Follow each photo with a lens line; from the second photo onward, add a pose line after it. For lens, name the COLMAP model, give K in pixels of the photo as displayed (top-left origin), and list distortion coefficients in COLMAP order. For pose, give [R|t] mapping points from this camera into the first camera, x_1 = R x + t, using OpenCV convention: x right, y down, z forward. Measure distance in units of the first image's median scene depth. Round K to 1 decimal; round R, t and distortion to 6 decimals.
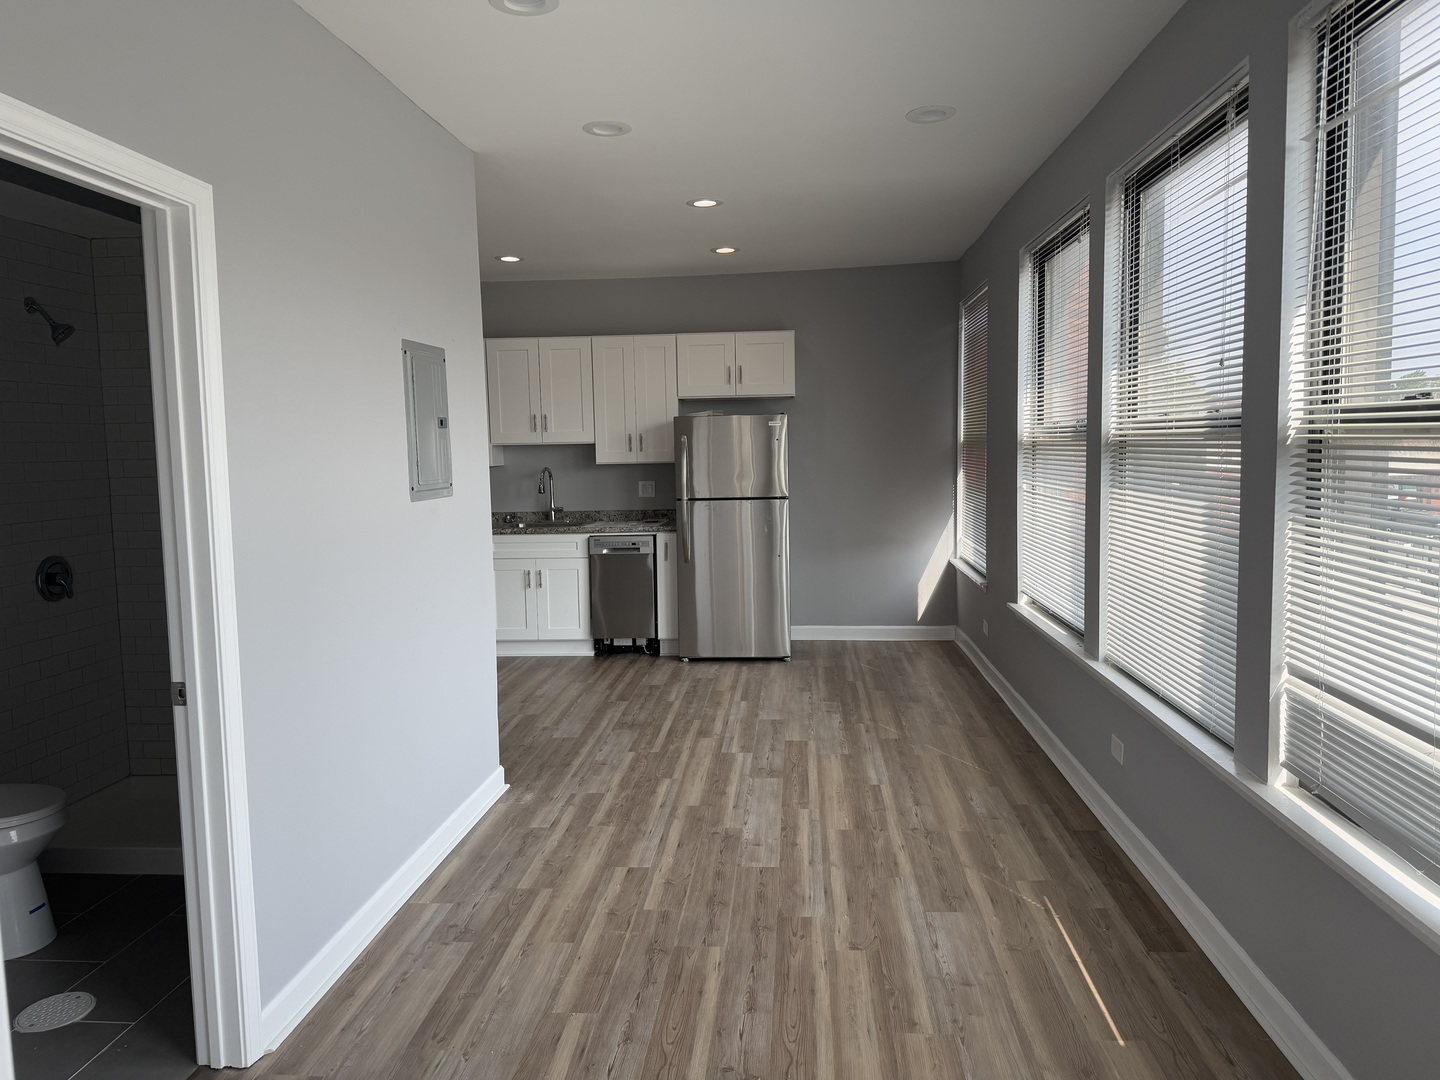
lens RADIAL K [[1010.9, 0, 724.8], [0, 1010.9, 534.7], [0, 0, 1]] dist [-0.003653, -0.008370]
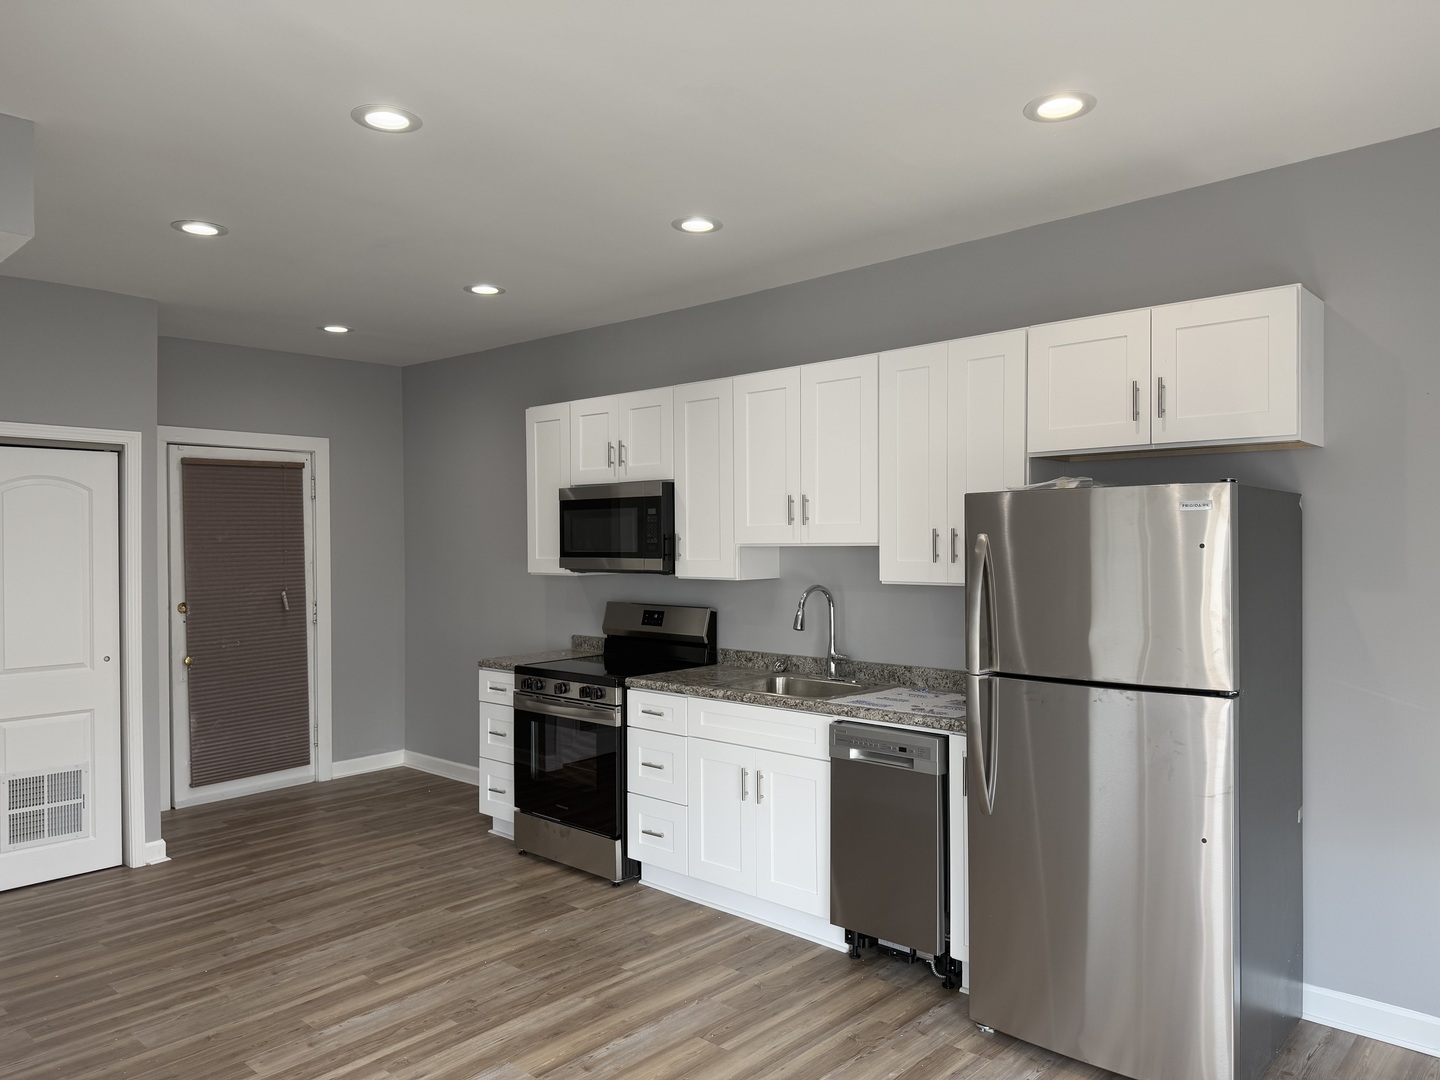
lens RADIAL K [[1010.9, 0, 724.8], [0, 1010.9, 534.7], [0, 0, 1]] dist [-0.003653, -0.008370]
pose [[0.794630, 0.011561, -0.606985, 0.227519], [-0.068665, 0.995114, -0.070940, -0.089086], [0.603199, 0.098049, 0.791541, 0.906146]]
